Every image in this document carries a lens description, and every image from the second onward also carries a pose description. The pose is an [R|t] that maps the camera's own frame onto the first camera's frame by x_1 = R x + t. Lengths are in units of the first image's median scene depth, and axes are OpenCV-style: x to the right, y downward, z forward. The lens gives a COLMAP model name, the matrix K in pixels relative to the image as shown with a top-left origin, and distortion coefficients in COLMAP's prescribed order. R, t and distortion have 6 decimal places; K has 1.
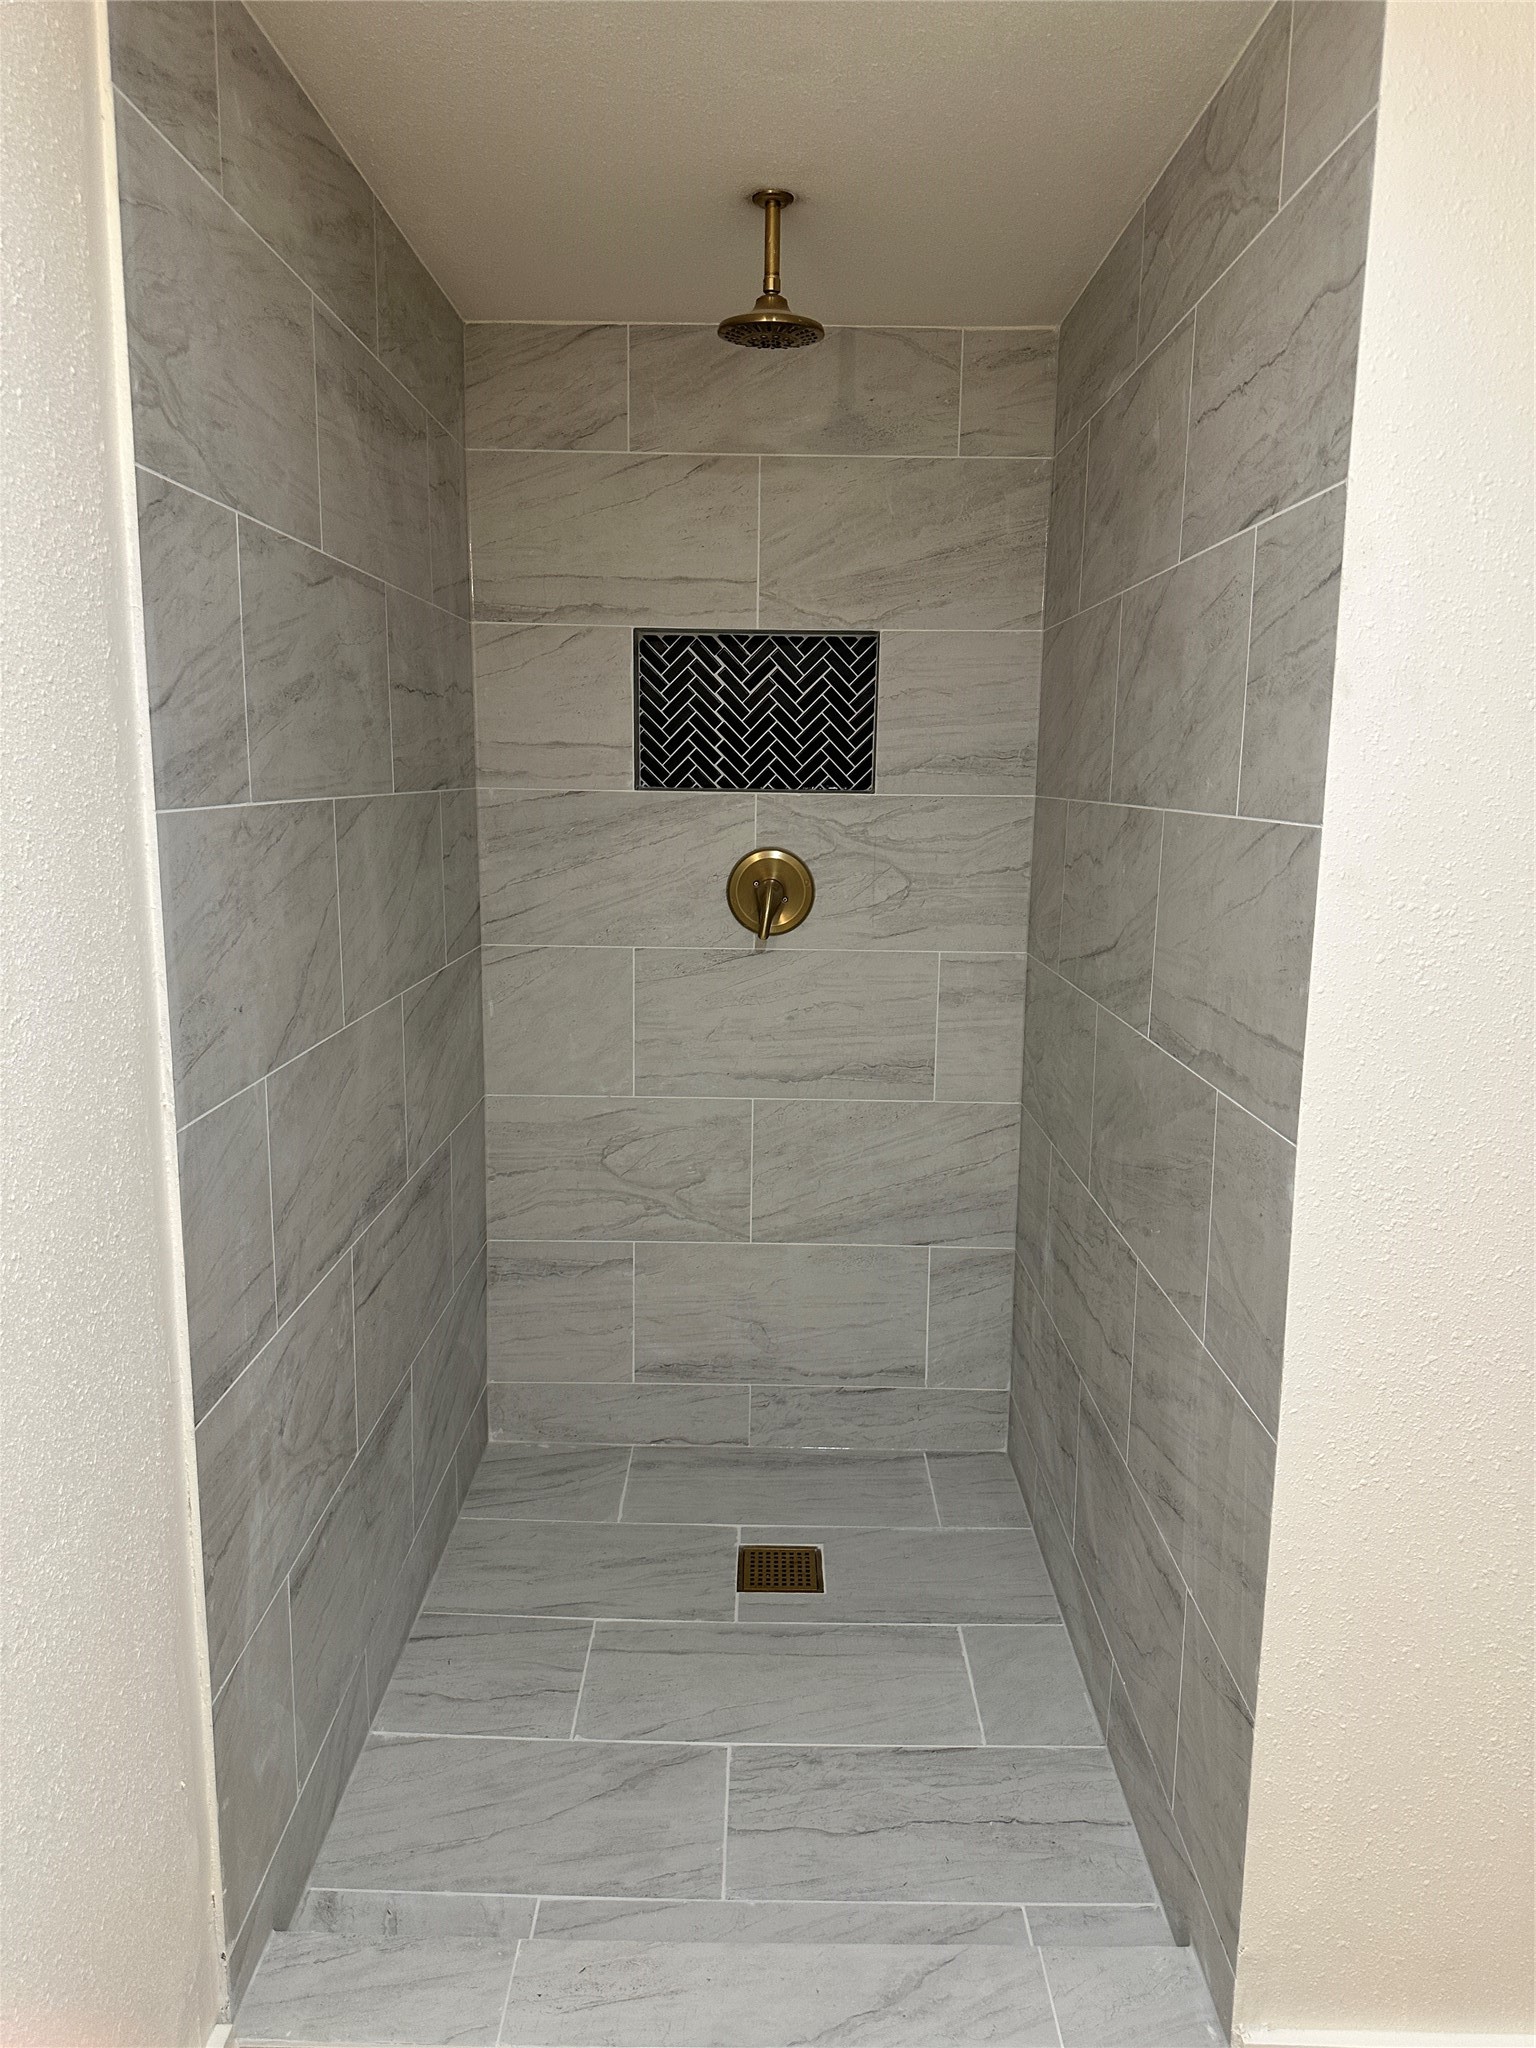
lens RADIAL K [[1486.2, 0, 763.6], [0, 1486.2, 1029.7], [0, 0, 1]] dist [0.006889, -0.001941]
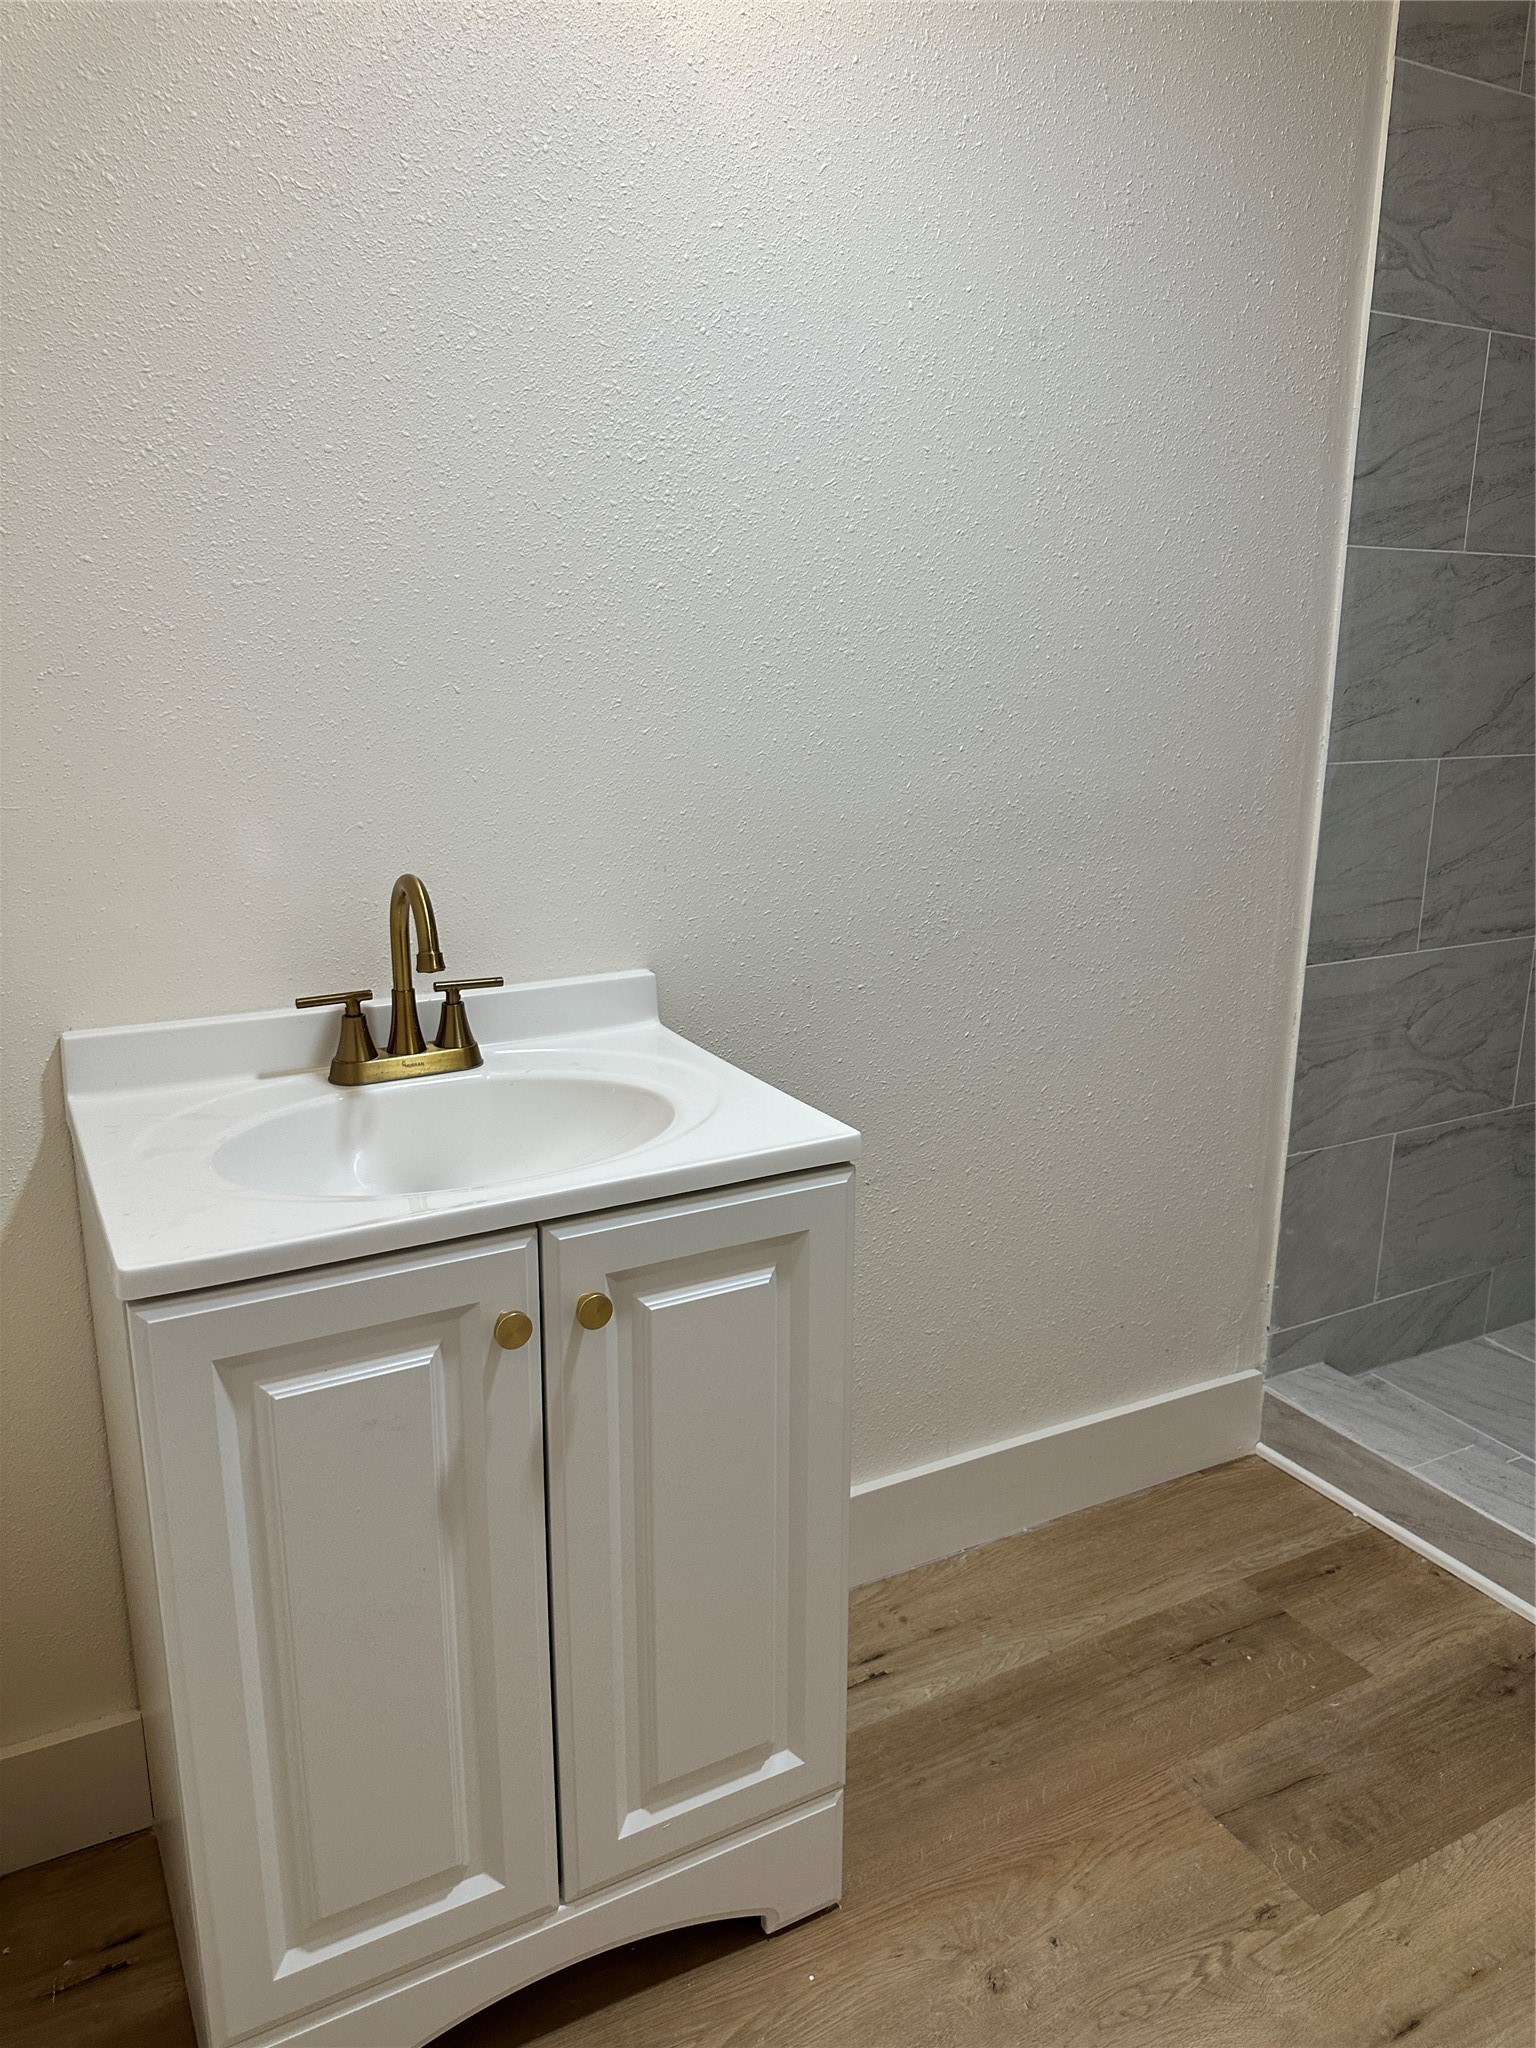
lens RADIAL K [[1486.2, 0, 763.6], [0, 1486.2, 1029.7], [0, 0, 1]] dist [0.006889, -0.001941]
pose [[0.492038, 0.215263, -0.843540, 0.621897], [-0.160307, 0.974782, 0.155248, 0.176887], [0.855687, 0.058837, 0.514138, -0.246963]]
